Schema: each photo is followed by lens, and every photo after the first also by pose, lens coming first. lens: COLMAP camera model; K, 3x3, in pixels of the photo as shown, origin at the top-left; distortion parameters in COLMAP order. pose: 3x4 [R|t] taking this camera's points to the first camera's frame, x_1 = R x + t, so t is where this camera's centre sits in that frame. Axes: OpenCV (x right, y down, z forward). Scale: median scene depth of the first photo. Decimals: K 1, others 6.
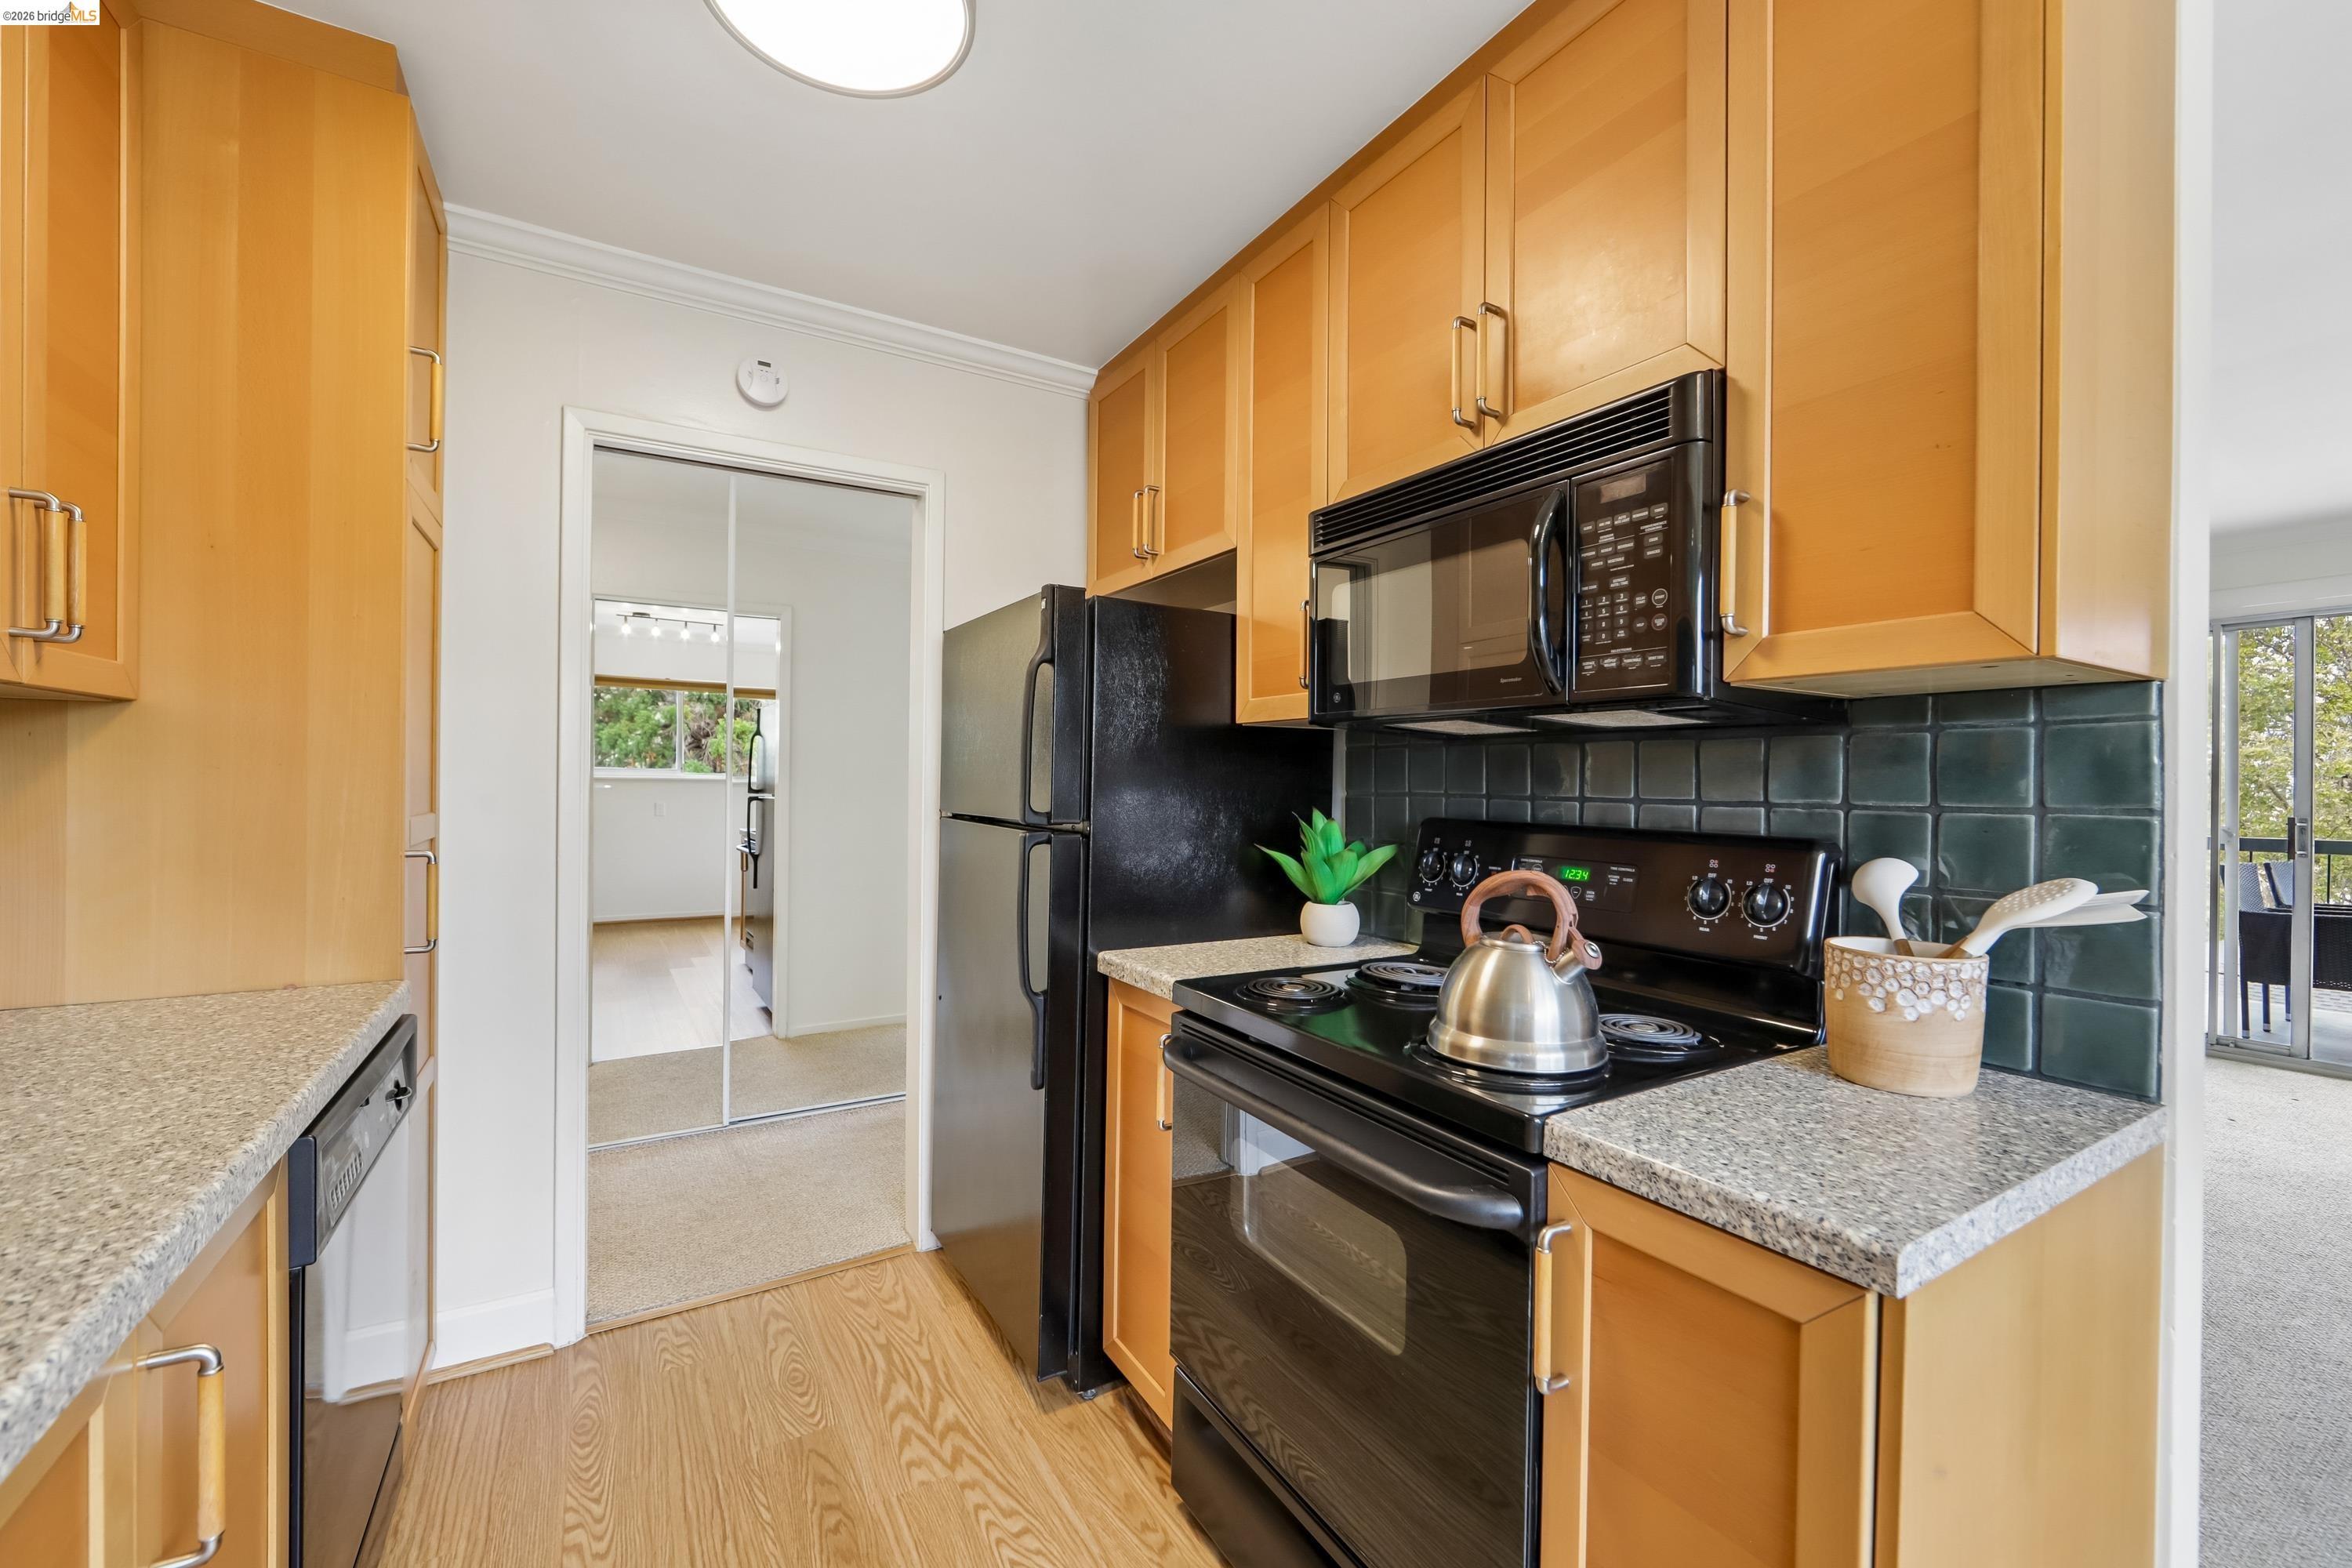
lens RADIAL K [[951.1, 0, 1184.9], [0, 951.1, 786.5], [0, 0, 1]] dist [-0.002820, 0.000786]
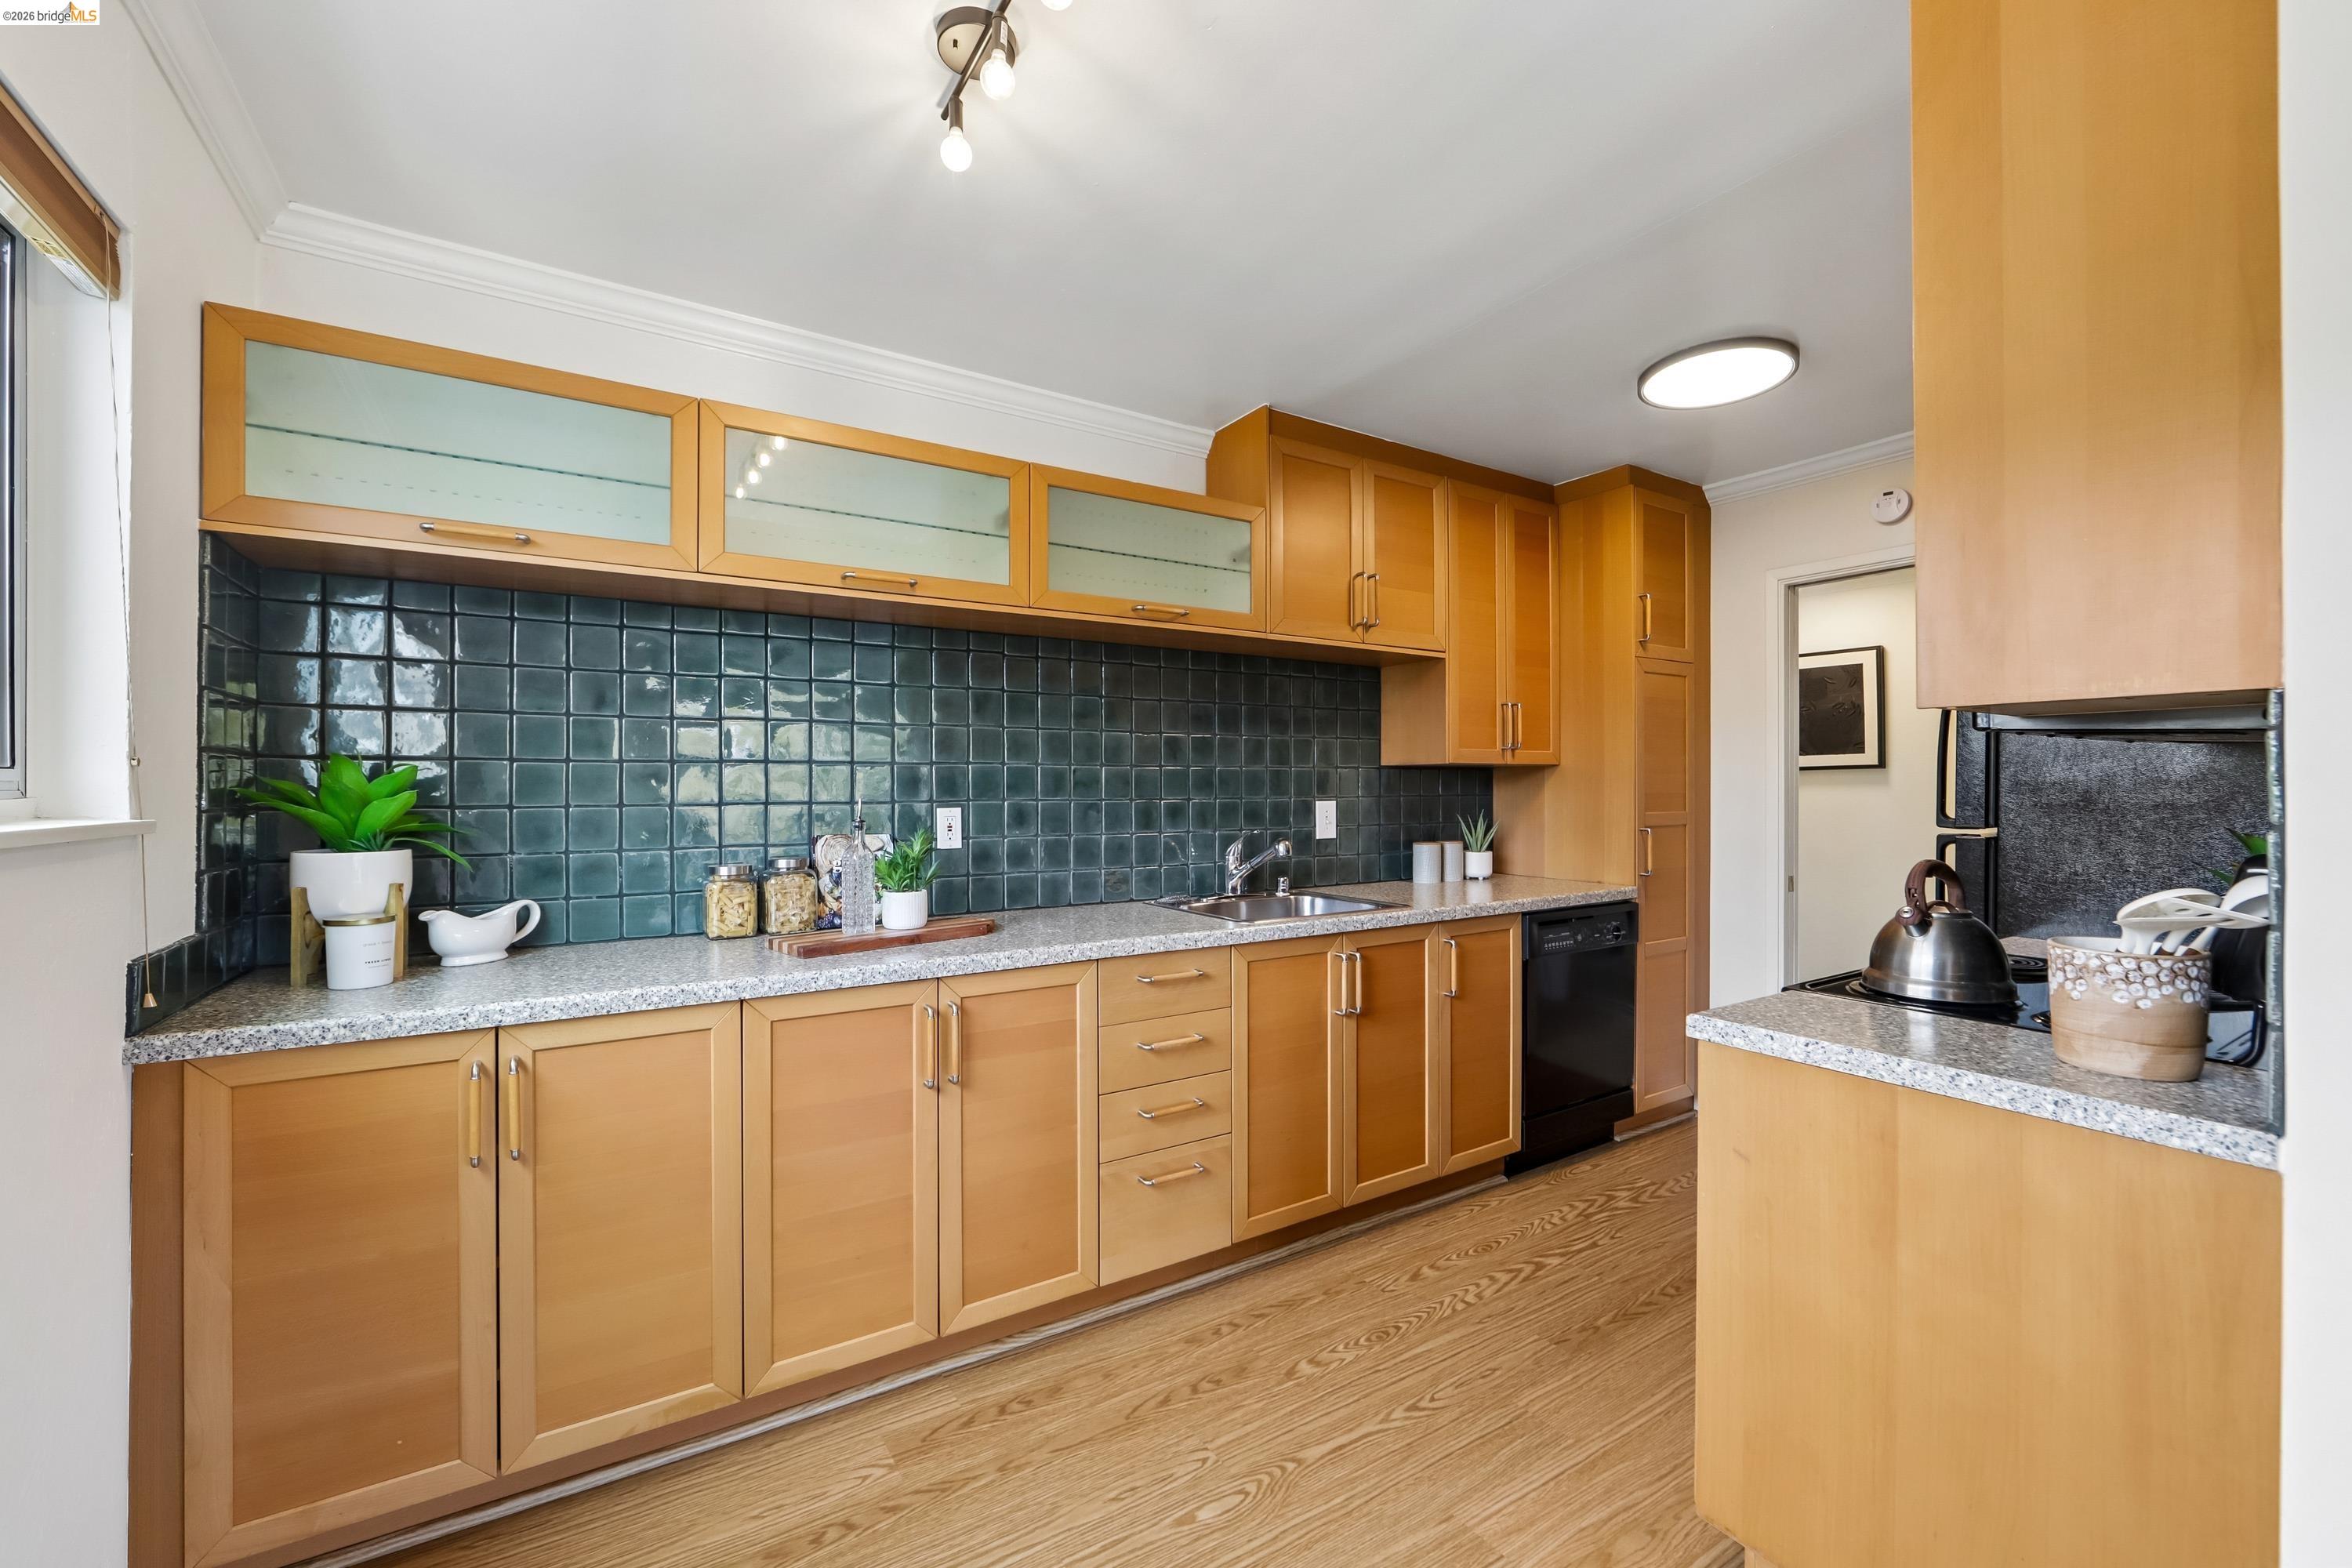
lens RADIAL K [[951.1, 0, 1182.8], [0, 951.1, 793.2], [0, 0, 1]] dist [-0.002820, 0.000786]
pose [[0.018765, 0.004743, -0.999813, 1.602842], [-0.002242, 0.999986, 0.004702, -0.017520], [0.999821, 0.002153, 0.018776, -0.140893]]
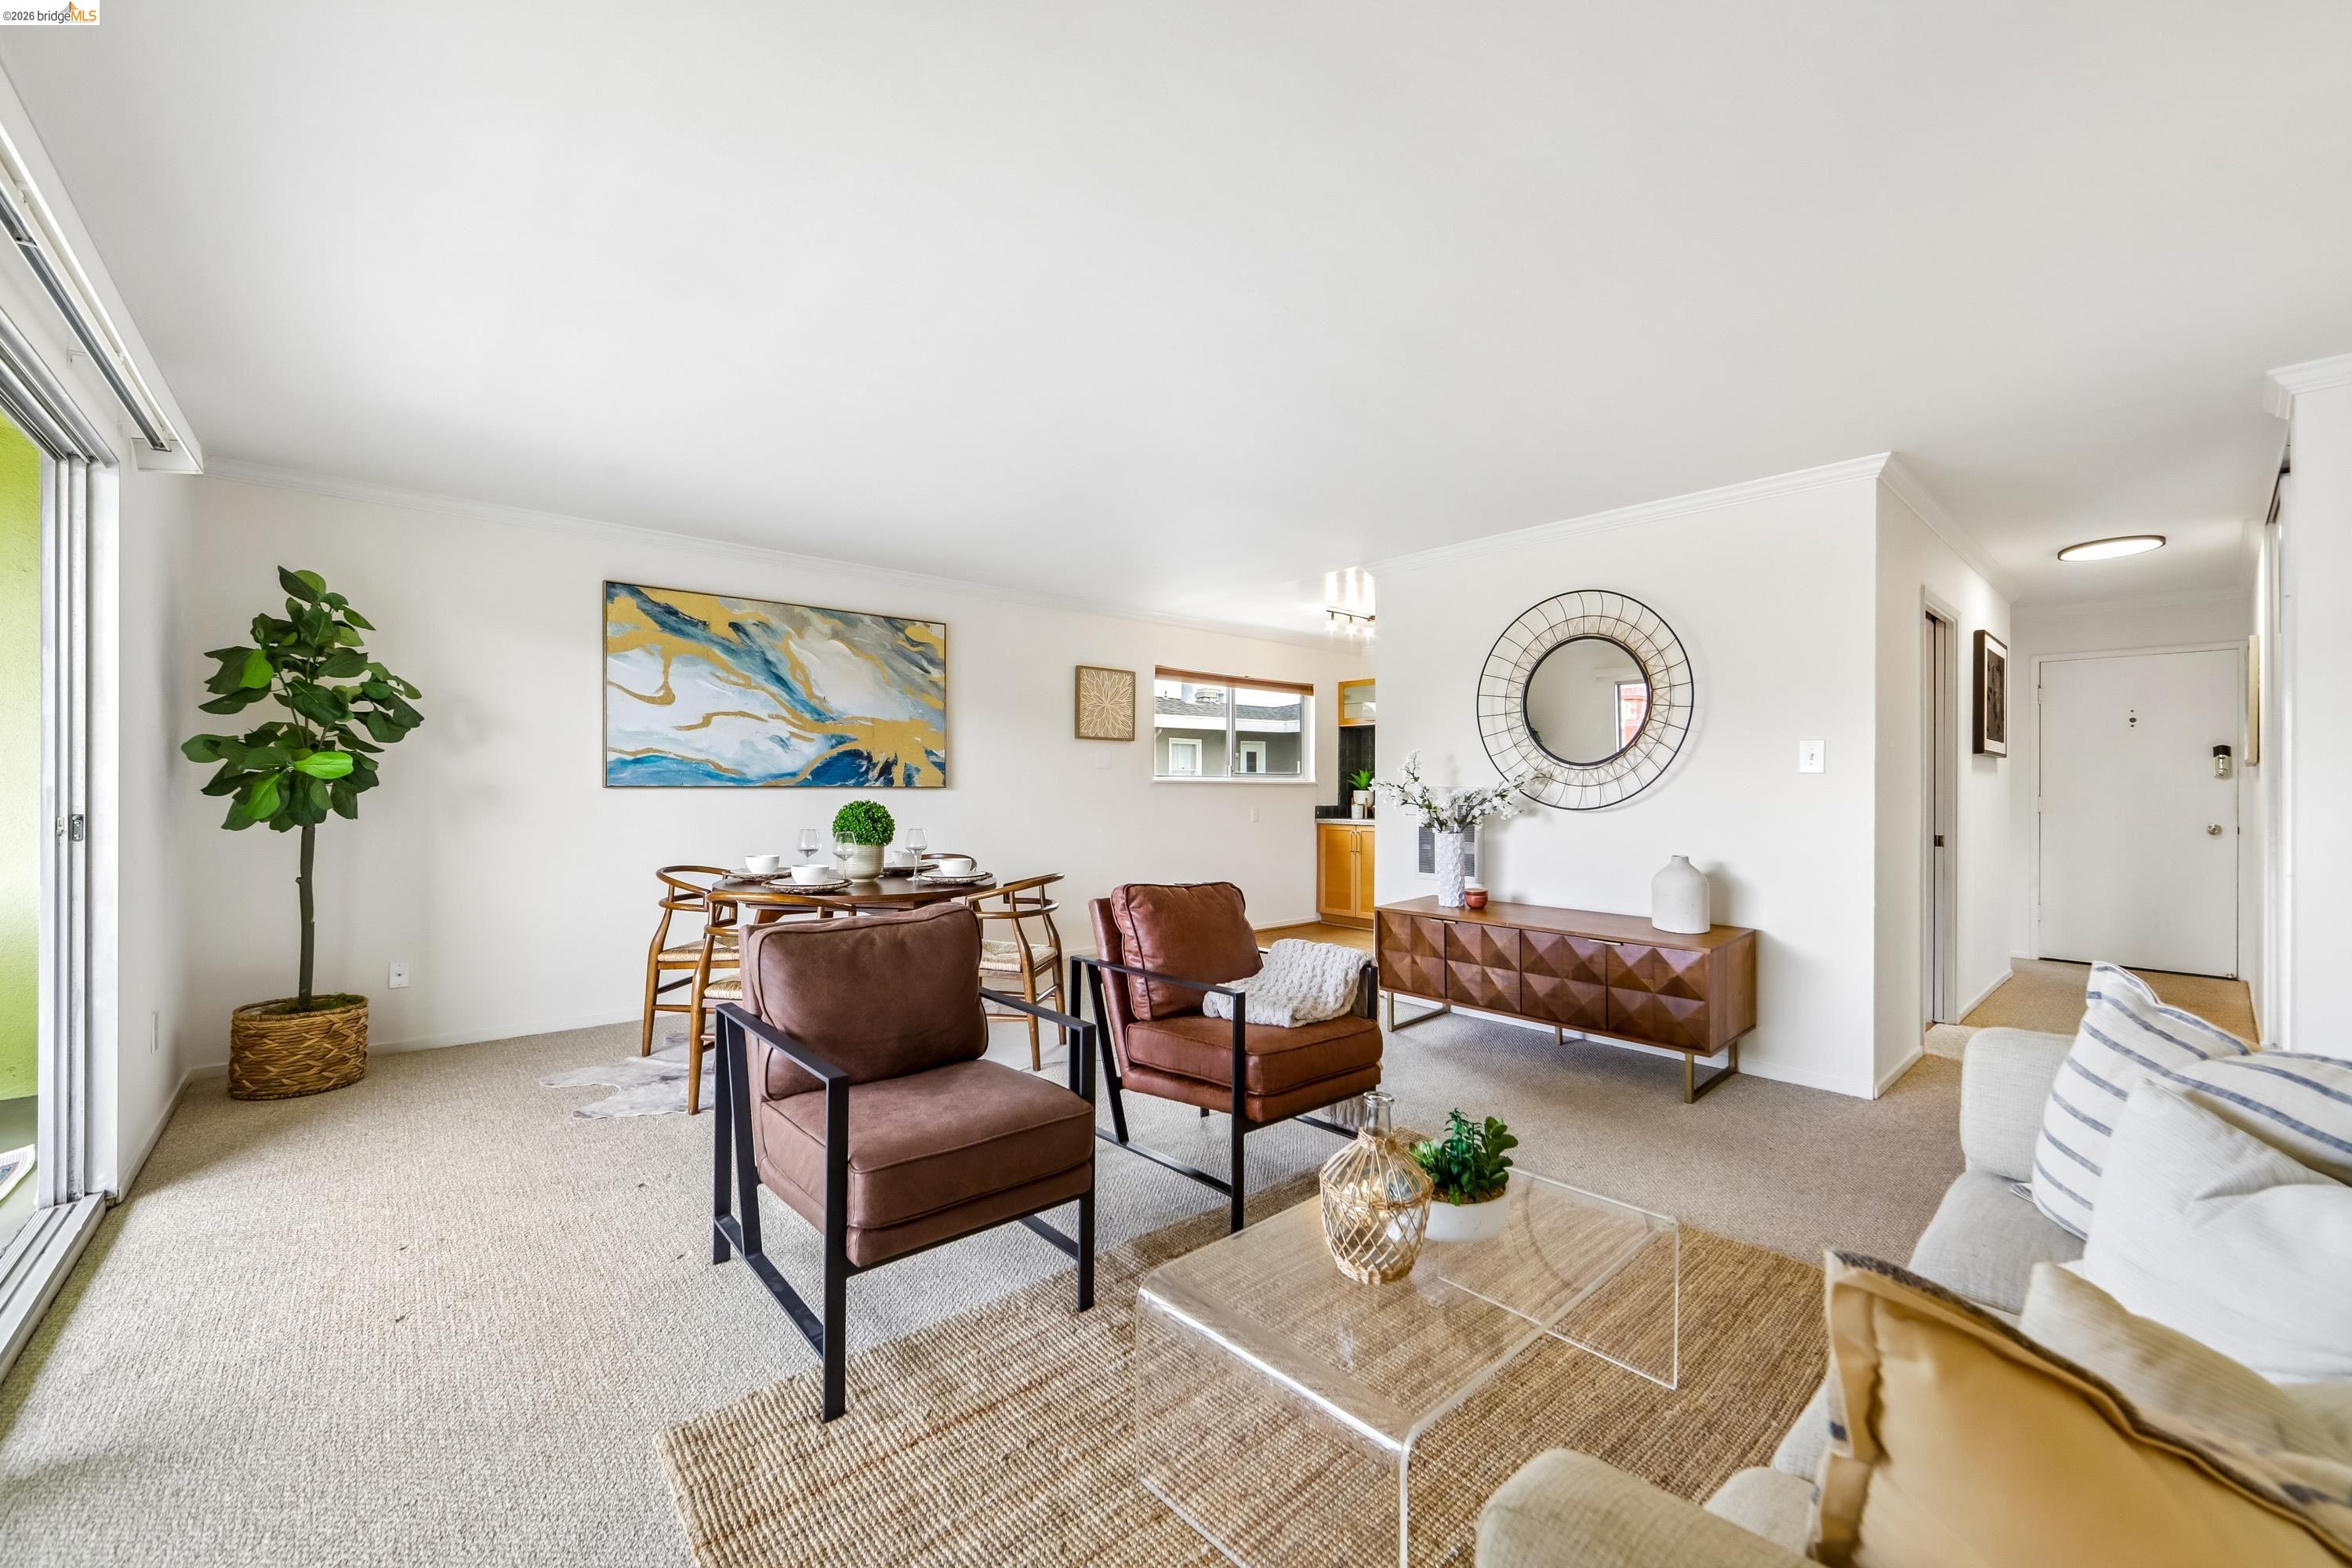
lens RADIAL K [[951.1, 0, 1191.1], [0, 951.1, 781.5], [0, 0, 1]] dist [-0.002820, 0.000786]
pose [[-0.985083, -0.009169, -0.171833, 2.422692], [-0.008214, 0.999947, -0.006266, 0.064237], [0.171881, -0.004761, -0.985106, 4.730774]]
